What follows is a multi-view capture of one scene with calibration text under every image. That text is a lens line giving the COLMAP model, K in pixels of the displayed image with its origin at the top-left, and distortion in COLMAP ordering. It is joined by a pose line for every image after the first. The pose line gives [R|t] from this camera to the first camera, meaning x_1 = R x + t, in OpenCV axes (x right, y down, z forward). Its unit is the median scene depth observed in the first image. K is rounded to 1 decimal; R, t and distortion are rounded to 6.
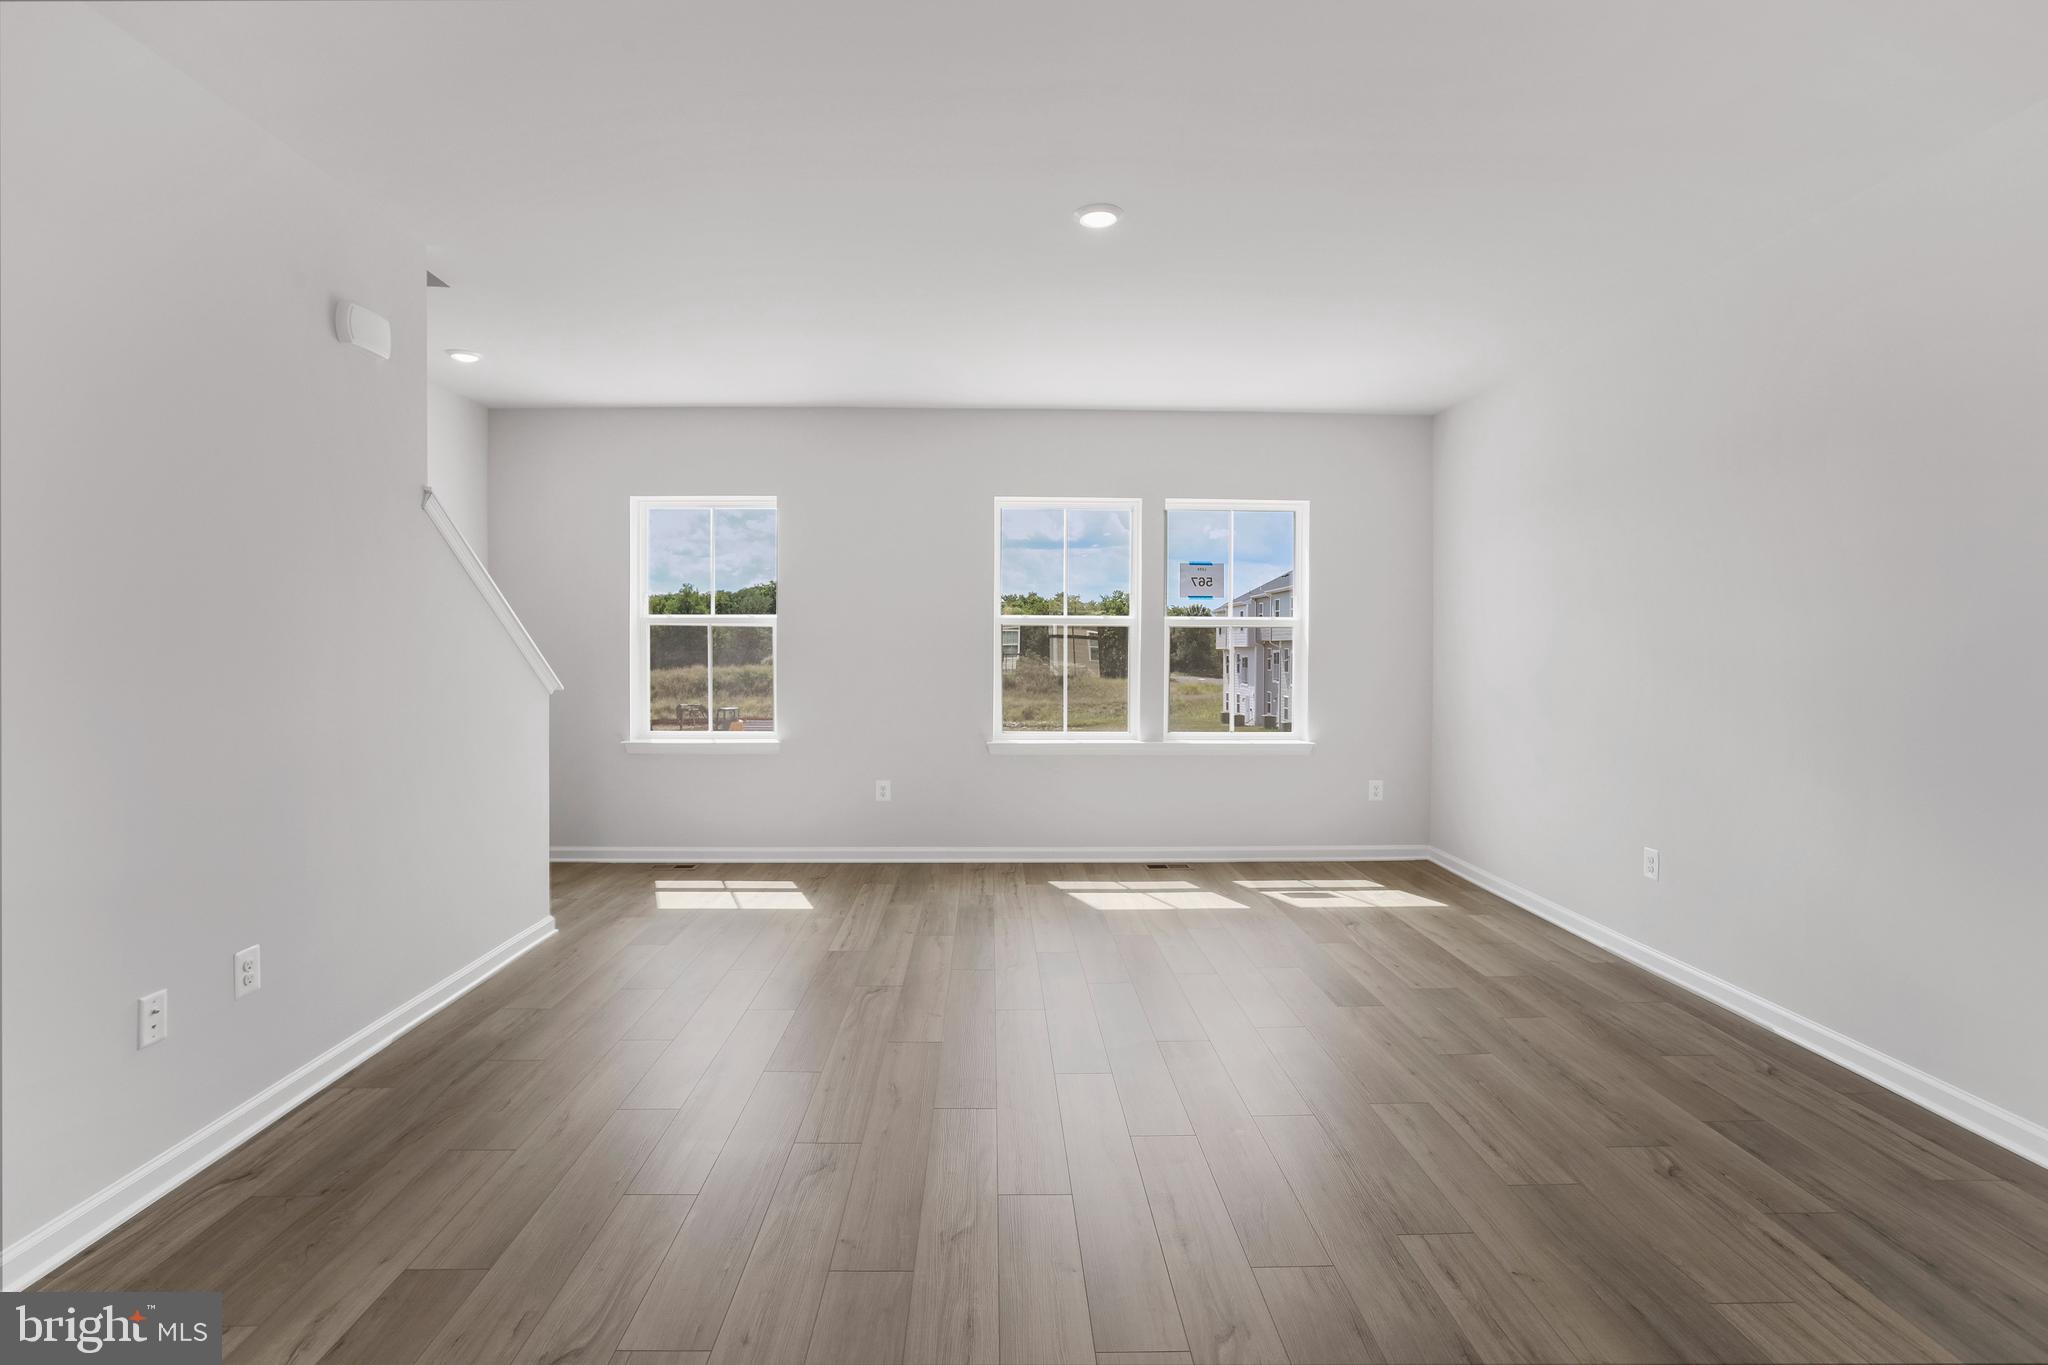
lens RADIAL K [[993.4, 0, 1027.0], [0, 993.4, 667.6], [0, 0, 1]] dist [0.002340, 0.000373]
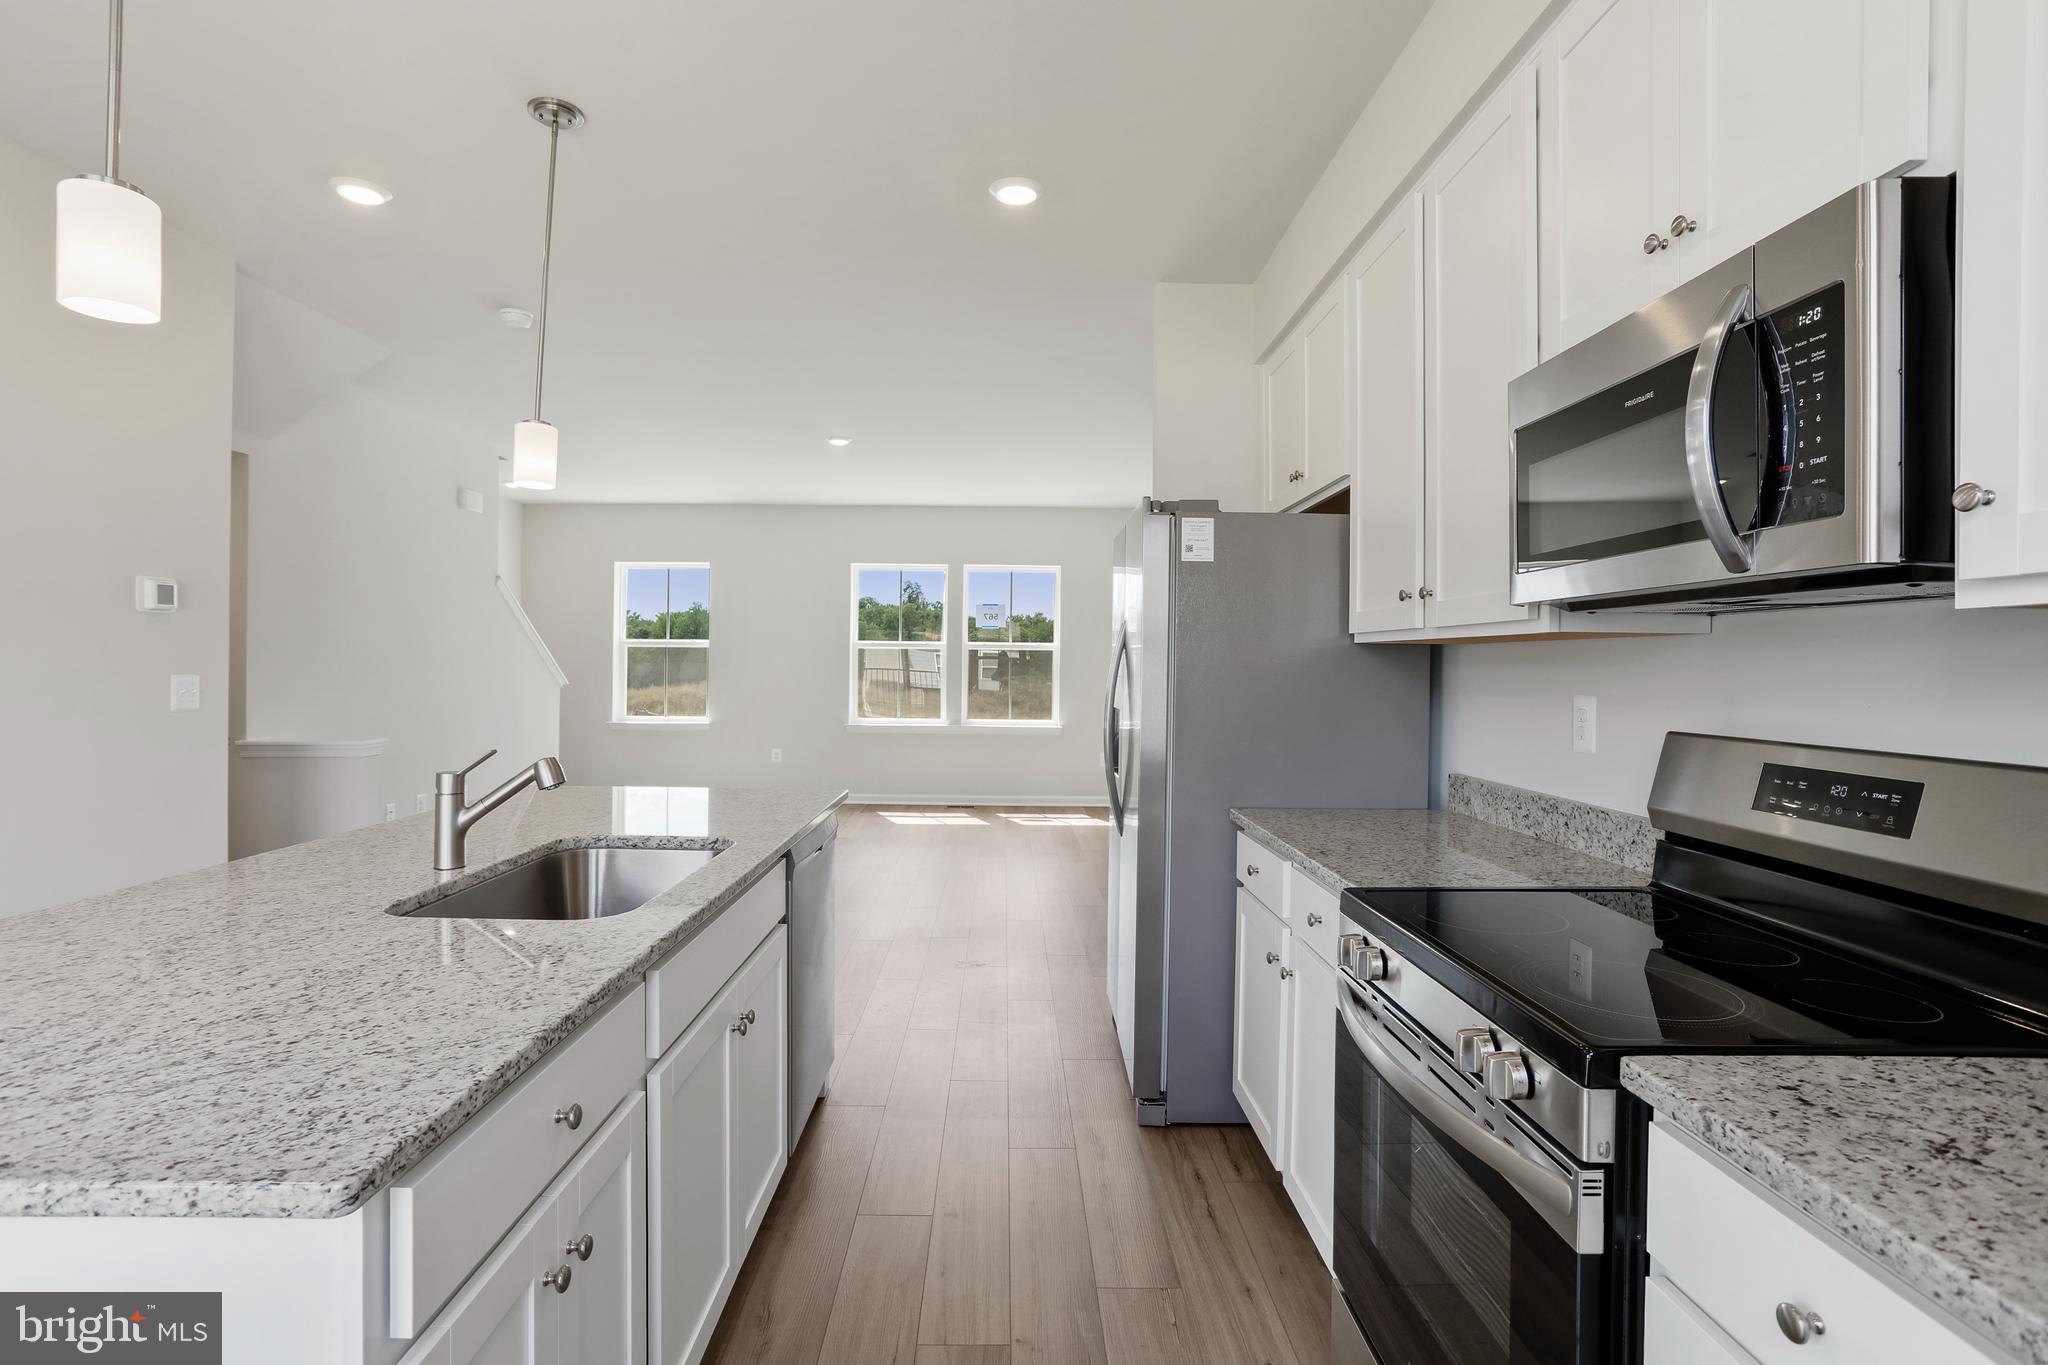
lens RADIAL K [[993.4, 0, 1018.8], [0, 993.4, 679.9], [0, 0, 1]] dist [0.002340, 0.000373]
pose [[0.999739, 0.010577, -0.020257, 0.260206], [-0.010738, 0.999911, -0.007881, 0.016866], [0.020171, 0.008096, 0.999764, -0.525635]]
